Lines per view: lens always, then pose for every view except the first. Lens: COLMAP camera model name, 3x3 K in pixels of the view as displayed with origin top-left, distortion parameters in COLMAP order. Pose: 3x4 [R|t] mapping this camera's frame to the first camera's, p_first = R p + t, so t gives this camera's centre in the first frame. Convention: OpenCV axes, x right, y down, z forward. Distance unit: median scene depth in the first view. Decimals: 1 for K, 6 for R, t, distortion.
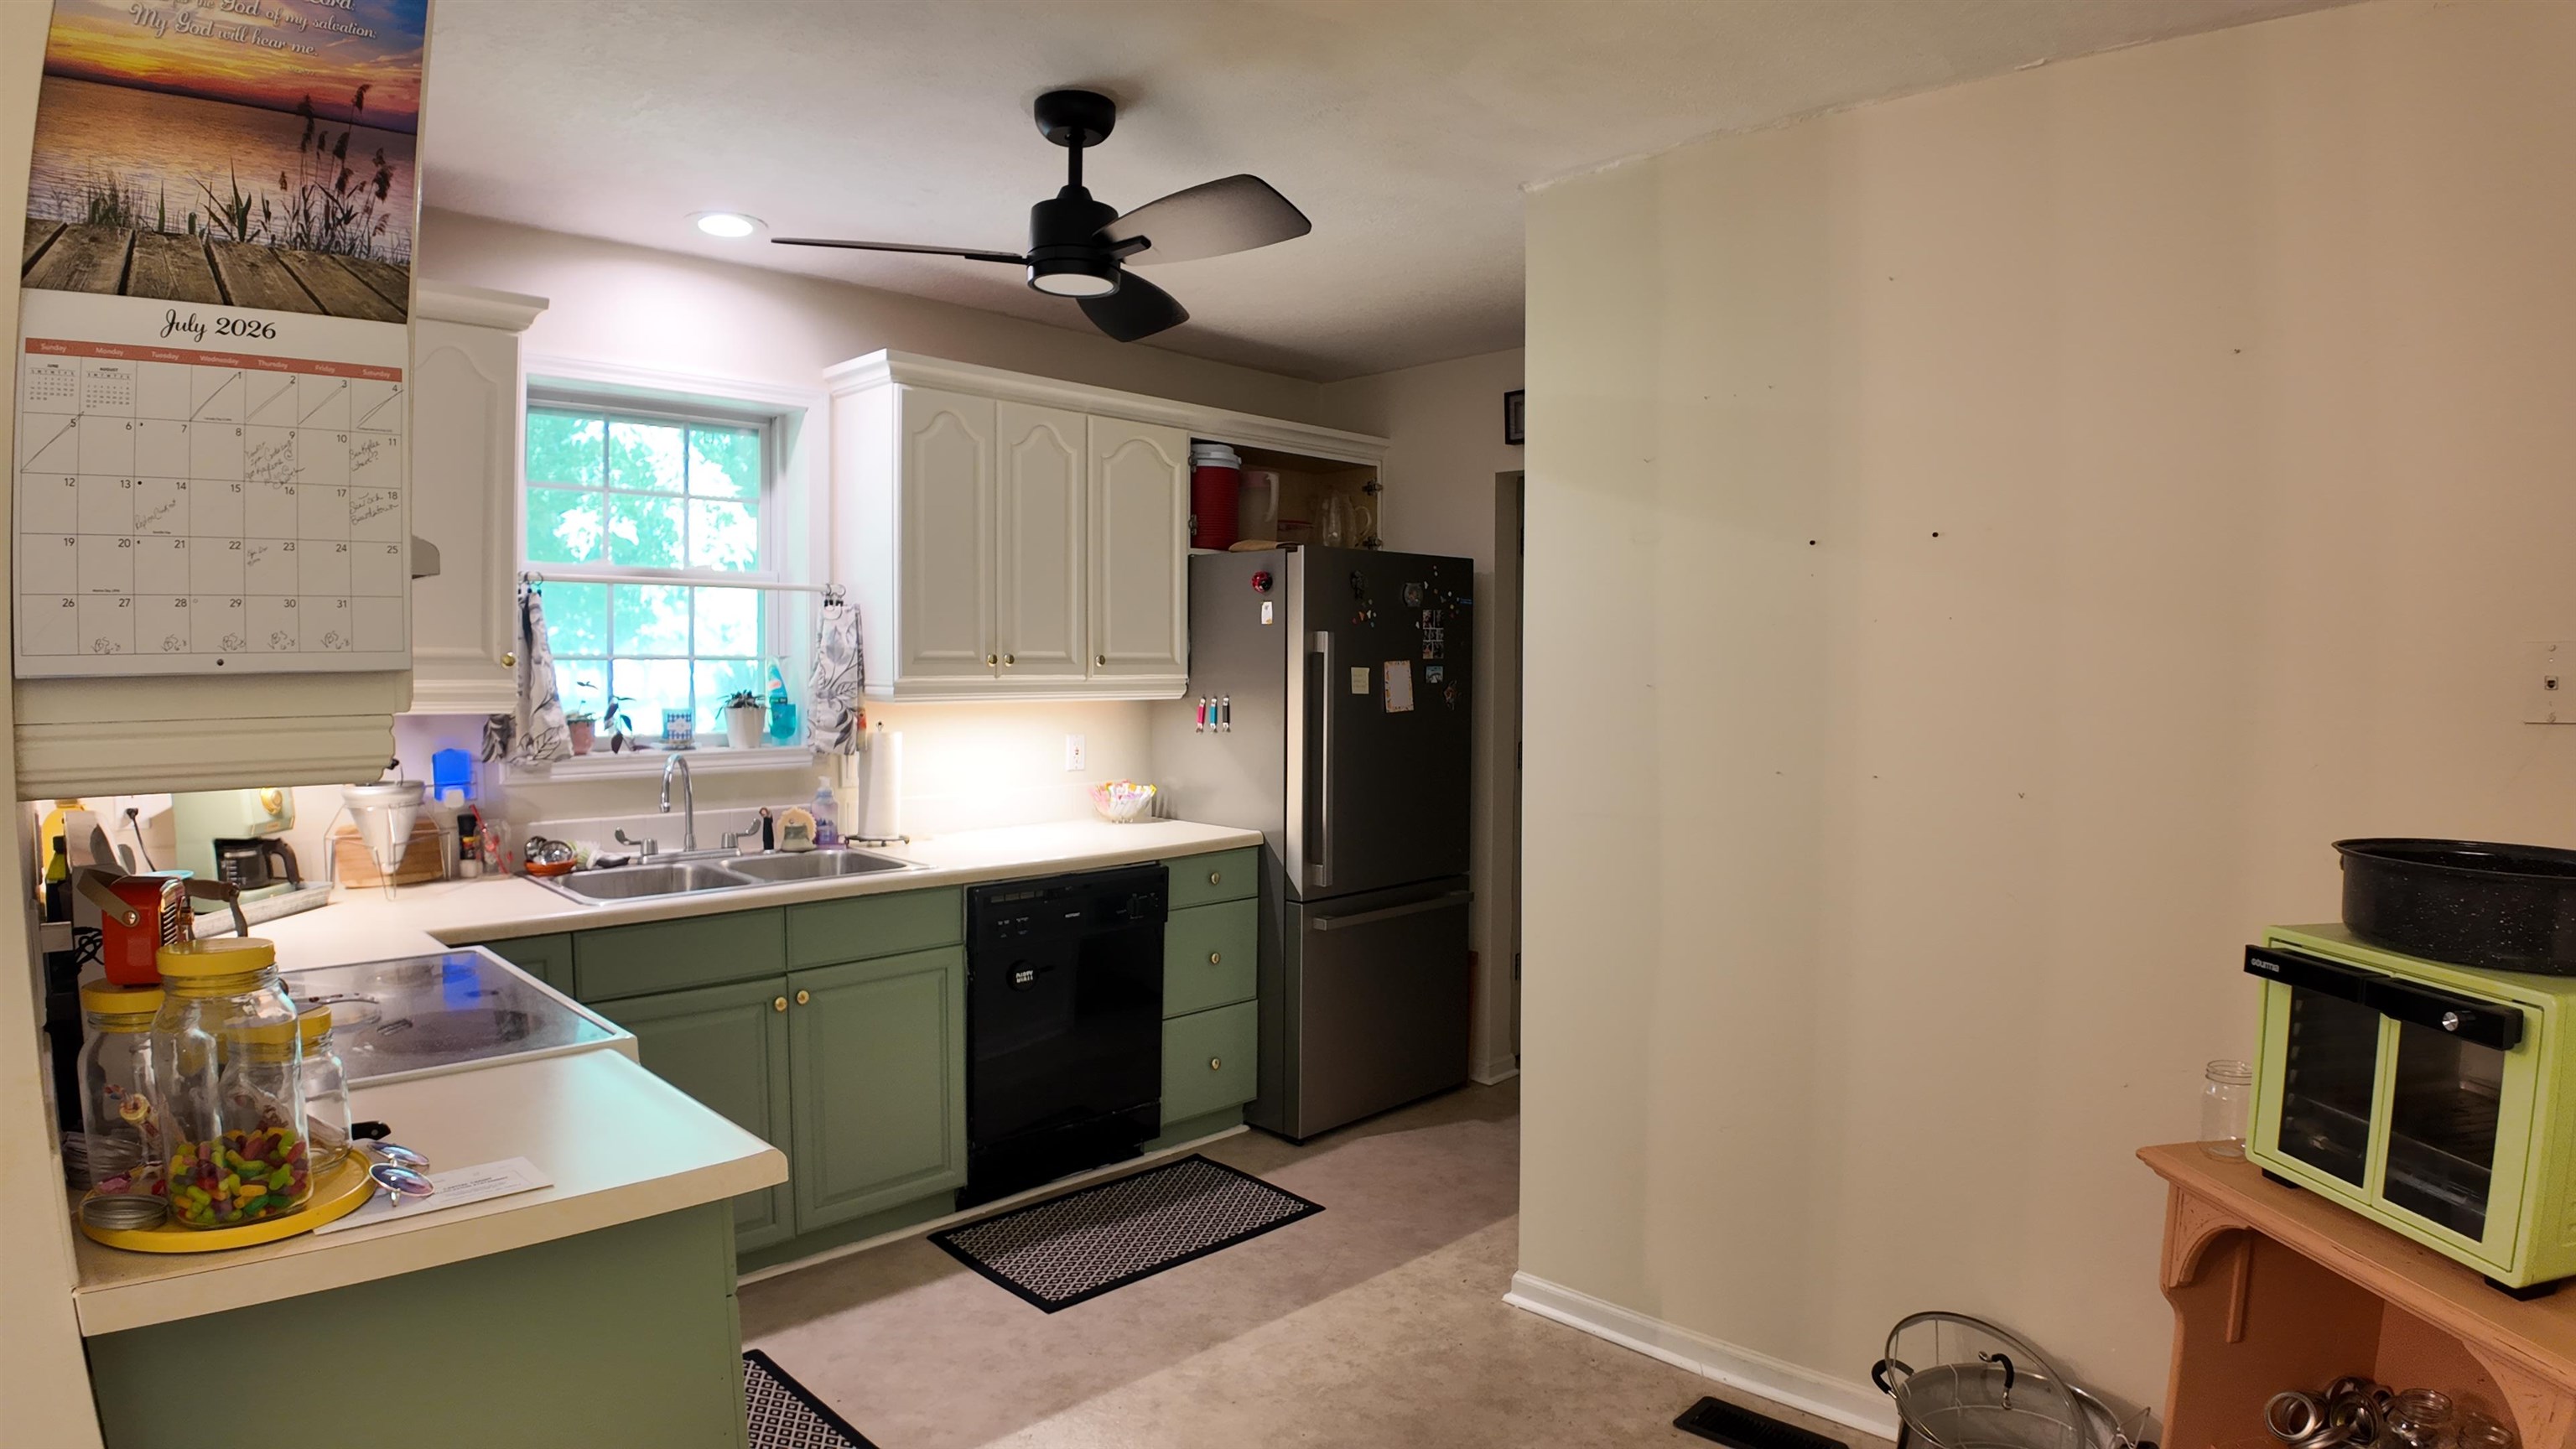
lens RADIAL K [[1364.4, 0, 1287.6], [0, 1364.4, 712.6], [0, 0, 1]] dist [-0.087756, -0.022833]
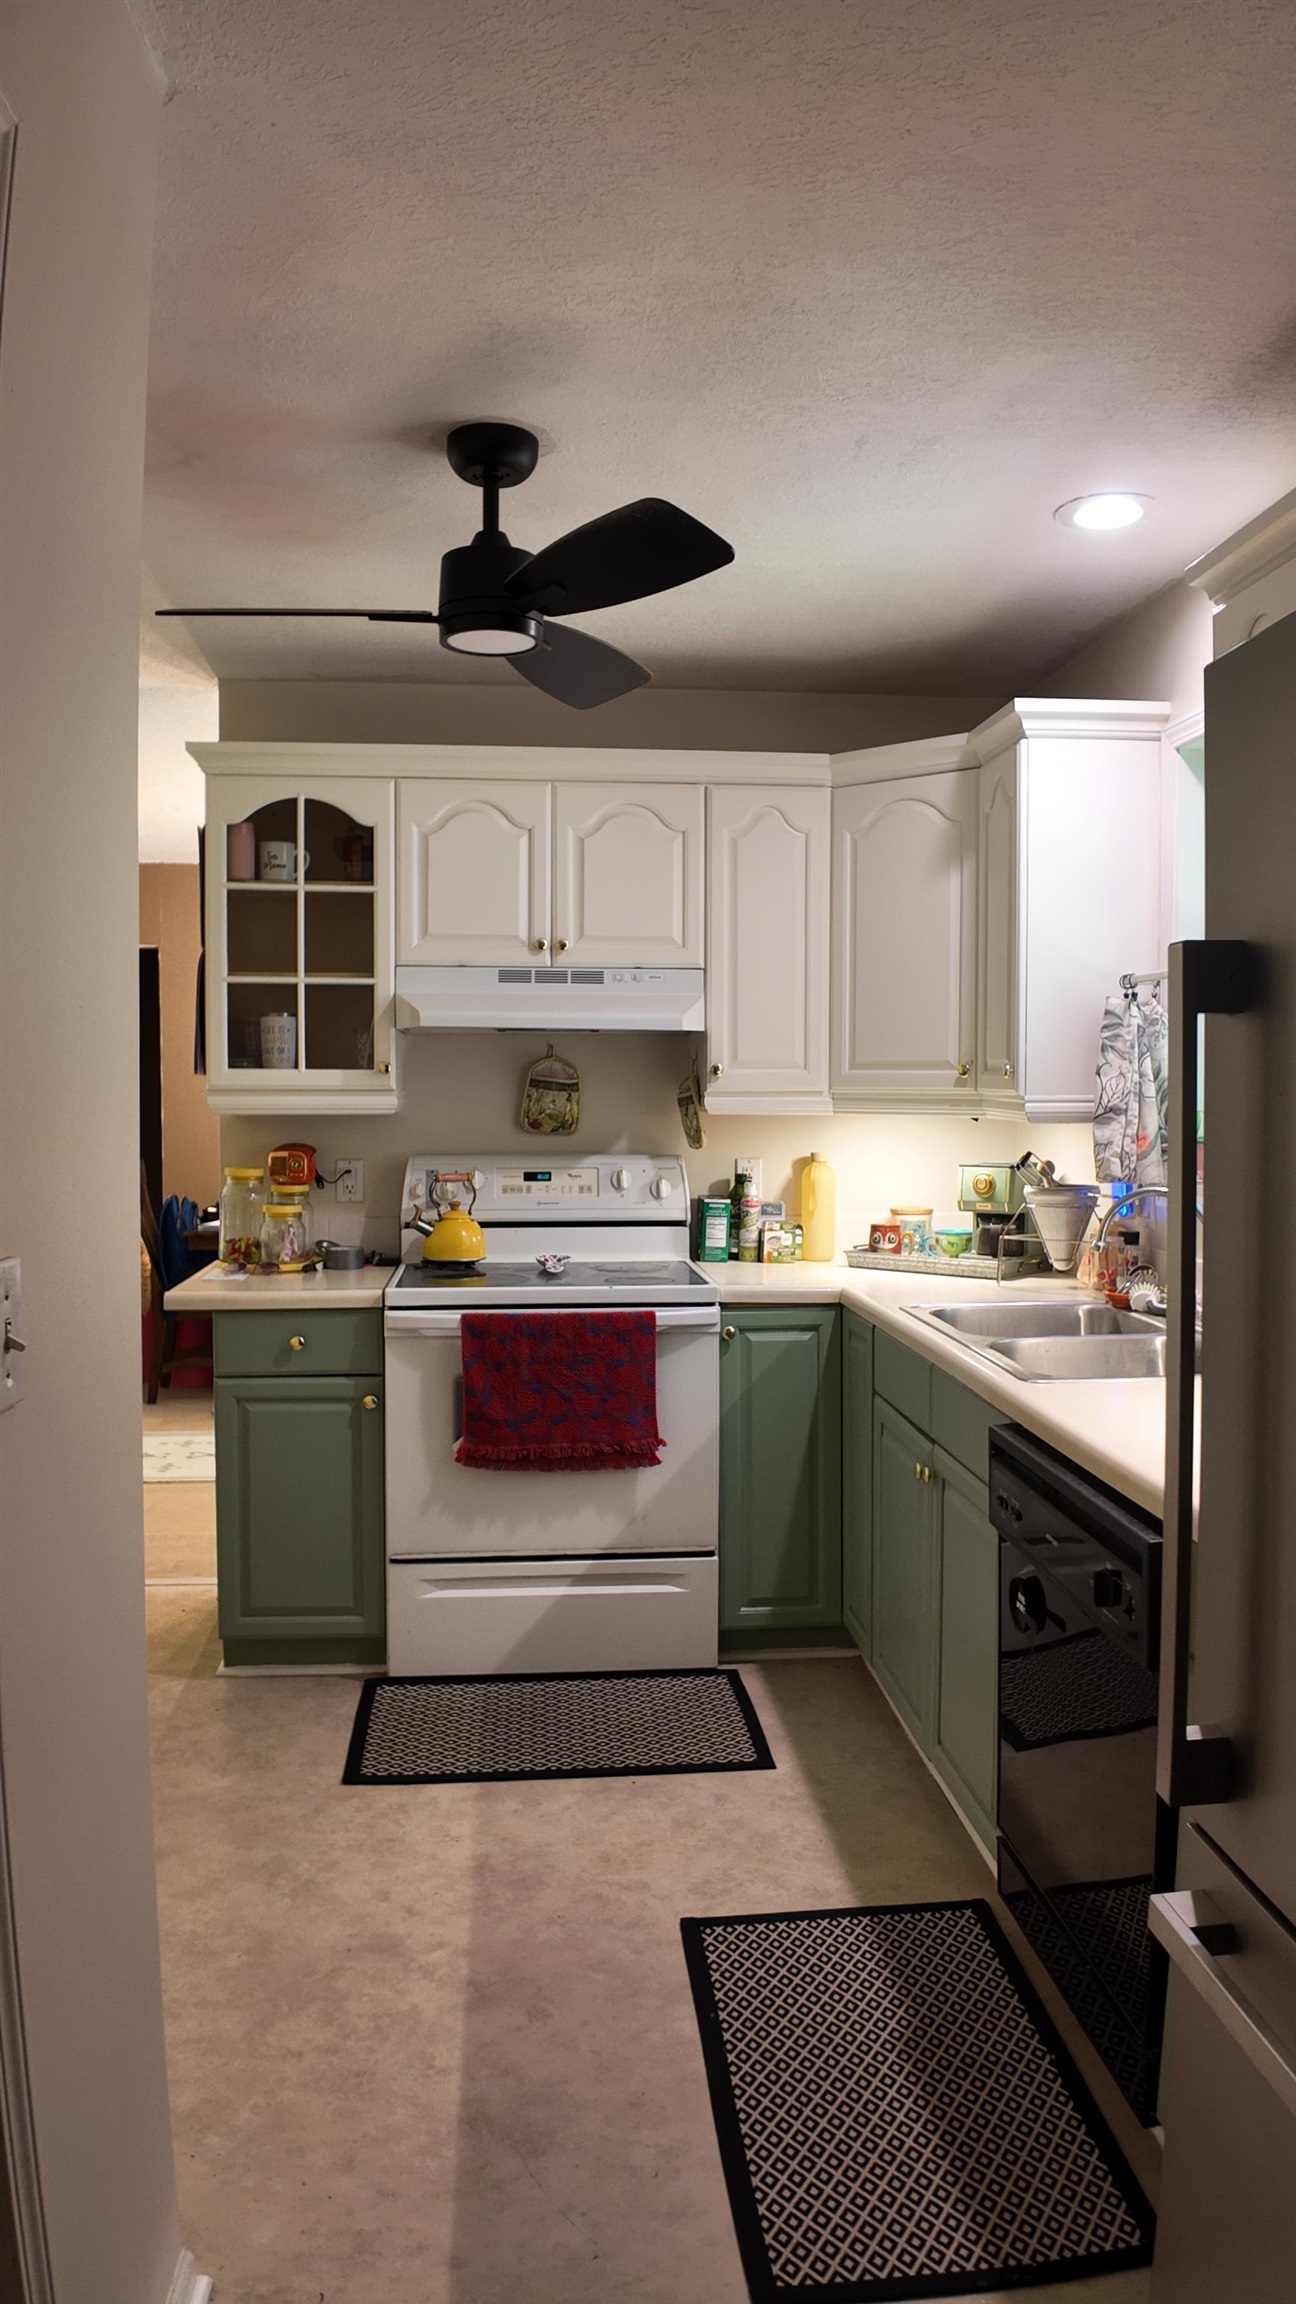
lens RADIAL K [[1493.1, 0, 648.0], [0, 1493.1, 1152.0], [0, 0, 1]] dist [-0.000147, -0.092428]
pose [[-0.615519, 0.034226, -0.787379, 0.417157], [-0.032639, 0.997093, 0.068856, -0.040721], [0.787446, 0.068081, -0.612612, 1.263283]]
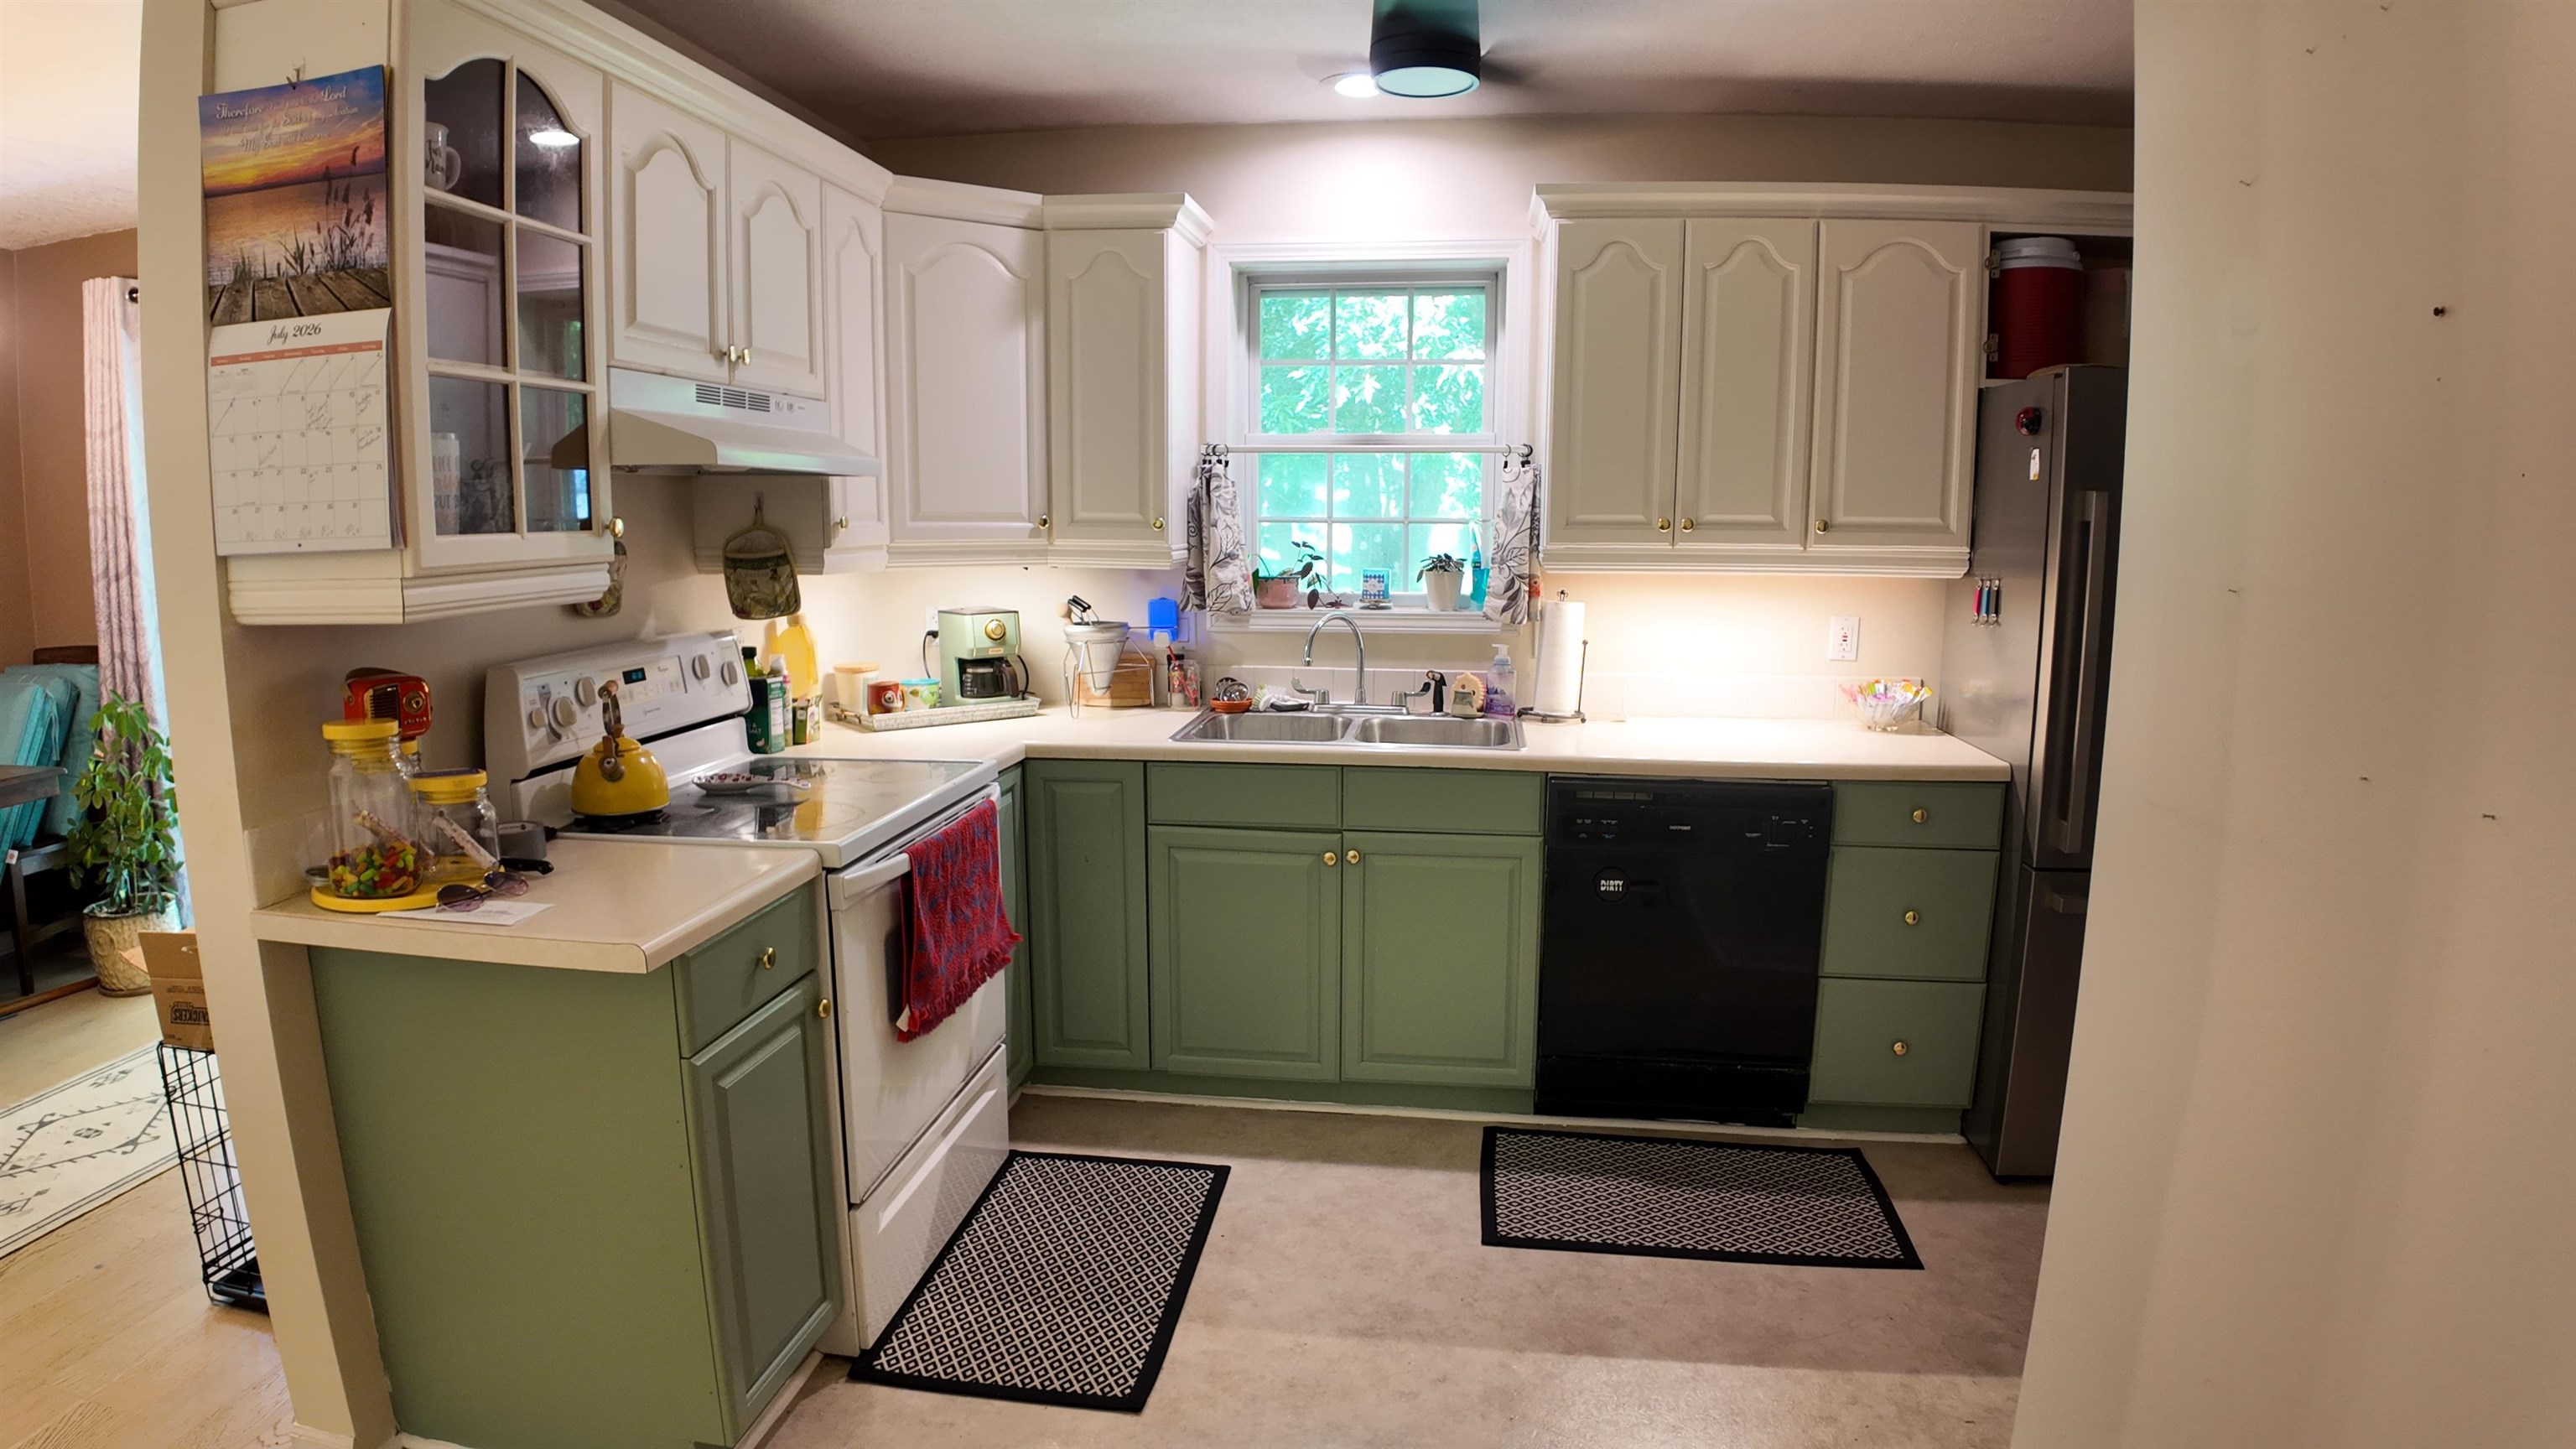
lens RADIAL K [[1355.7, 0, 1232.4], [0, 1355.7, 719.9], [0, 0, 1]] dist [-0.035897, -0.088490]
pose [[0.602384, 0.118524, -0.789358, 0.347279], [-0.028652, 0.991488, 0.127009, -0.018490], [0.797692, -0.053891, 0.600652, 0.277615]]
